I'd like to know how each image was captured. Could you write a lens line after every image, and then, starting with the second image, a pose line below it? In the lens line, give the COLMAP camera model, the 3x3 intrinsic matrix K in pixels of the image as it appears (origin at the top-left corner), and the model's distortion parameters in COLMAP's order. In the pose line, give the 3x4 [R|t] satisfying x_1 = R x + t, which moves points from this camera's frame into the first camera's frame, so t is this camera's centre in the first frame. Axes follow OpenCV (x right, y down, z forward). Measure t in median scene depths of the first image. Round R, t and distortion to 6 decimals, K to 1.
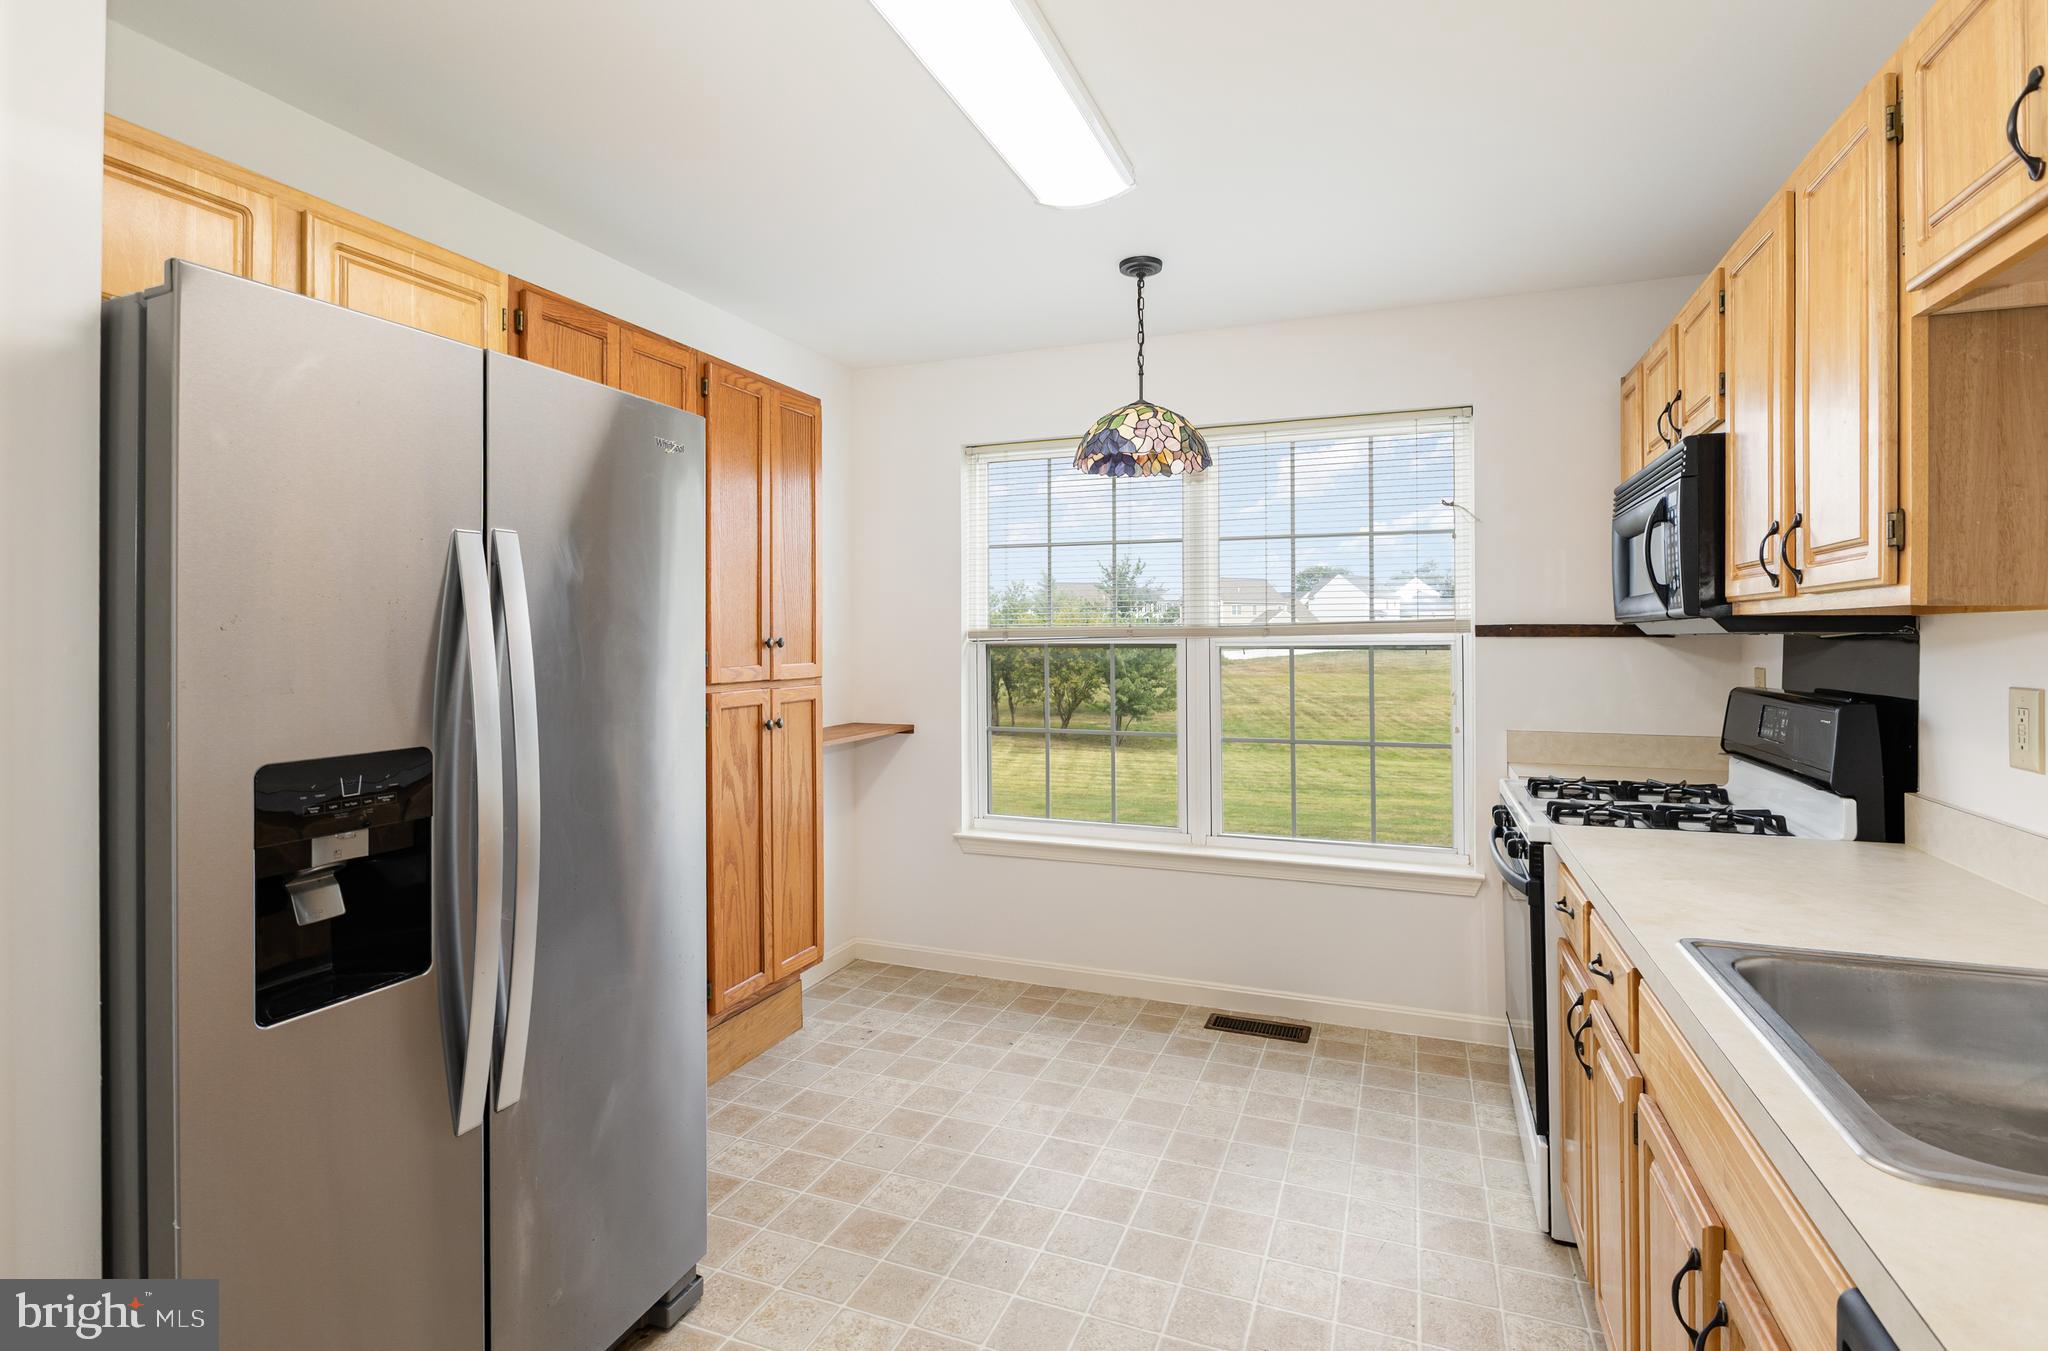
lens RADIAL K [[966.8, 0, 1024.4], [0, 966.8, 628.6], [0, 0, 1]] dist [-0.001034, -0.000362]
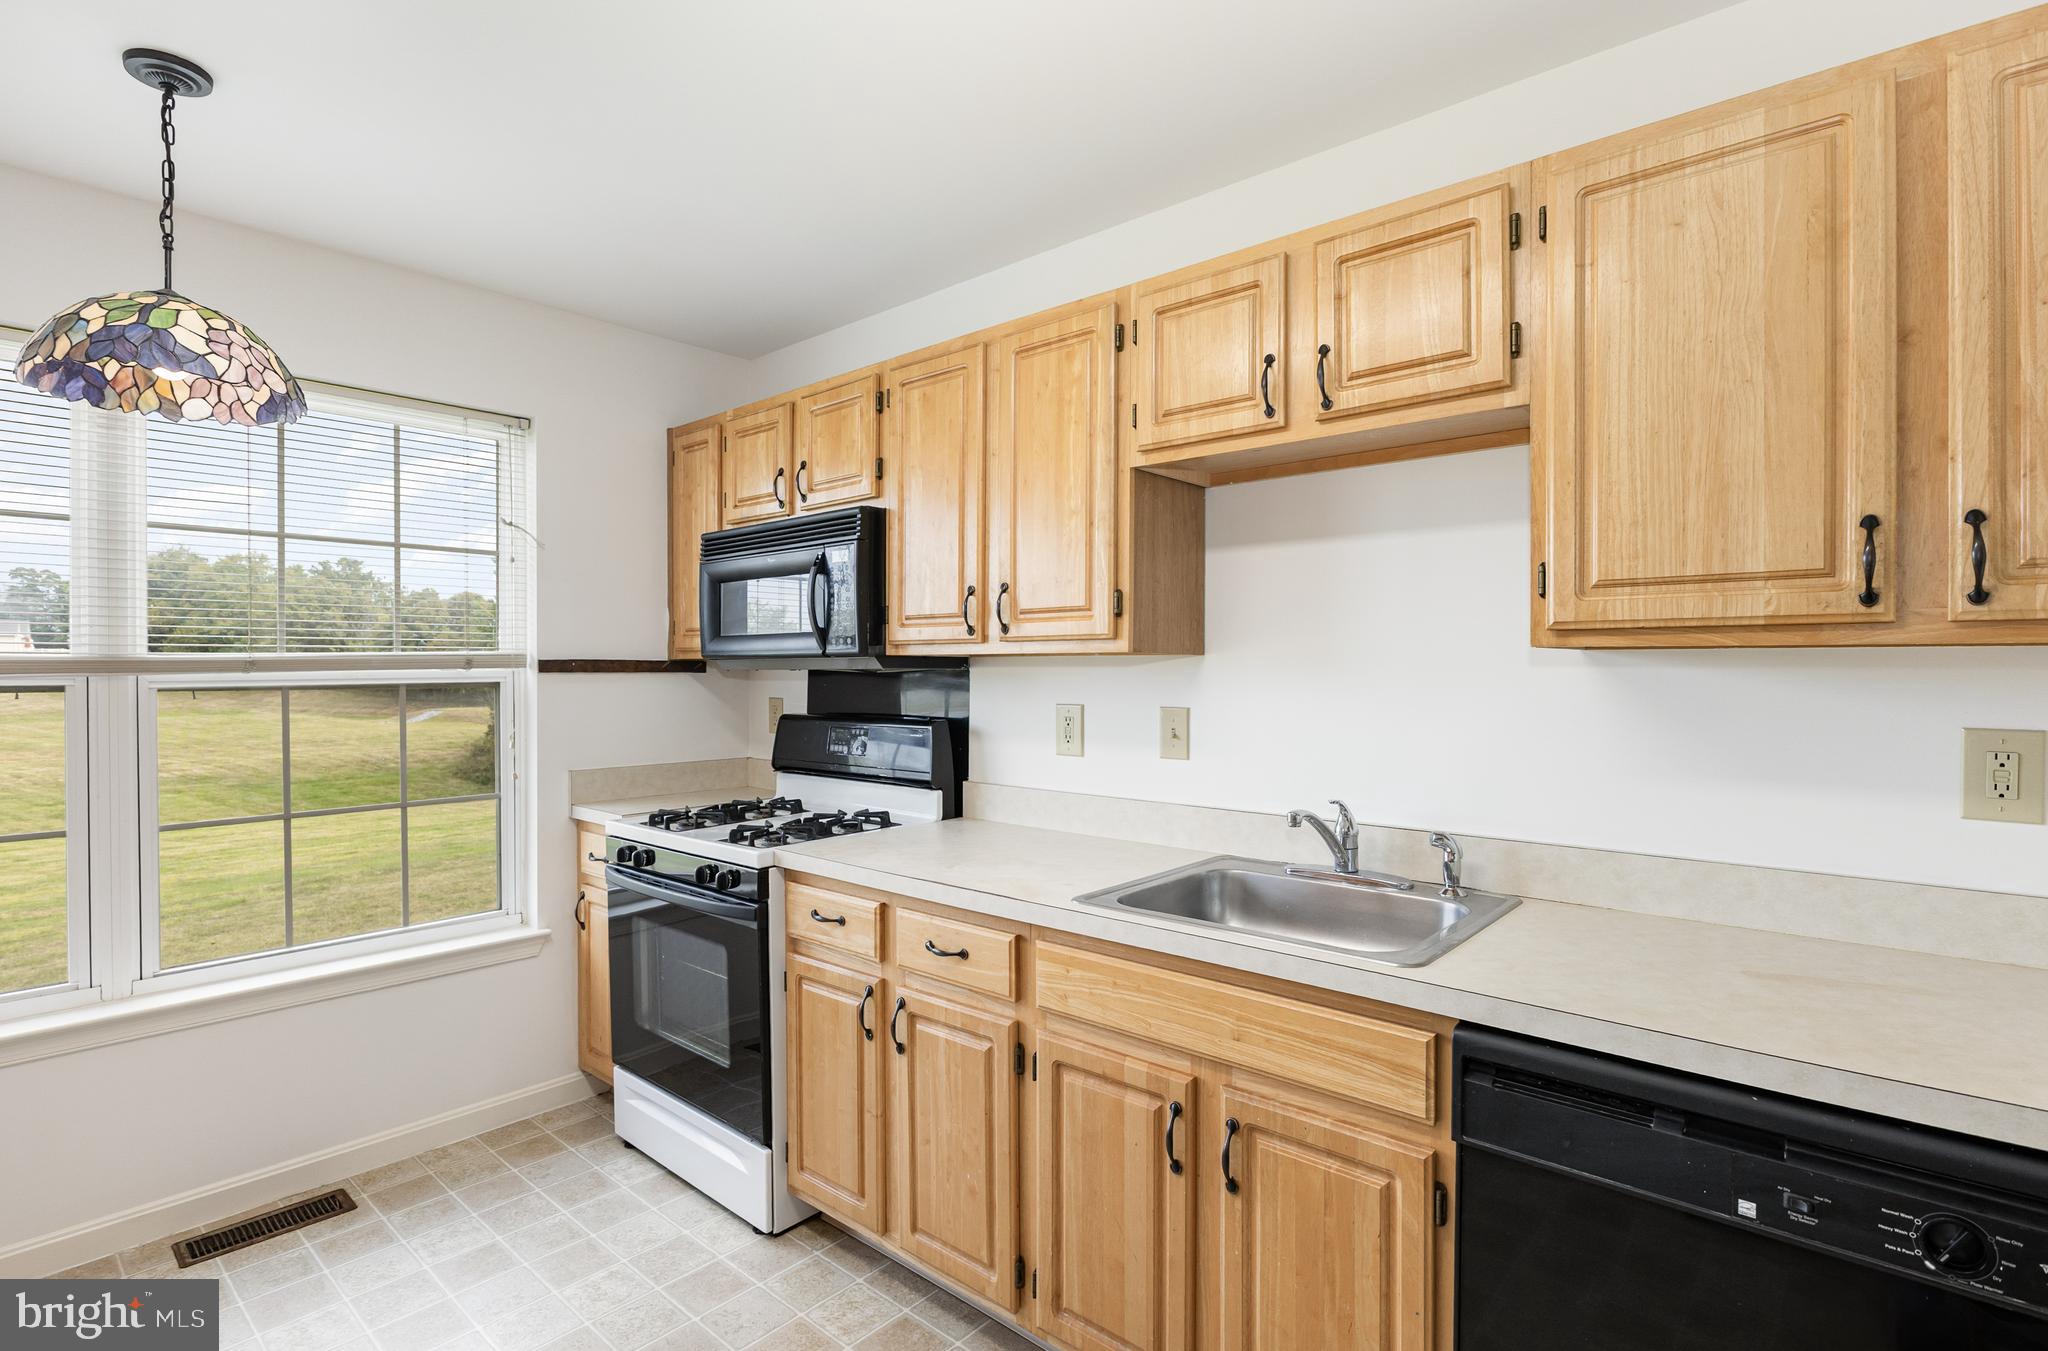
lens RADIAL K [[1000.5, 0, 1024.0], [0, 1000.5, 675.5], [0, 0, 1]] dist [-0.001185, -0.001037]
pose [[0.344550, -0.006501, 0.938745, -0.267014], [-0.006412, 0.999936, 0.009278, -0.000461], [-0.938746, -0.009216, 0.344487, 0.244813]]
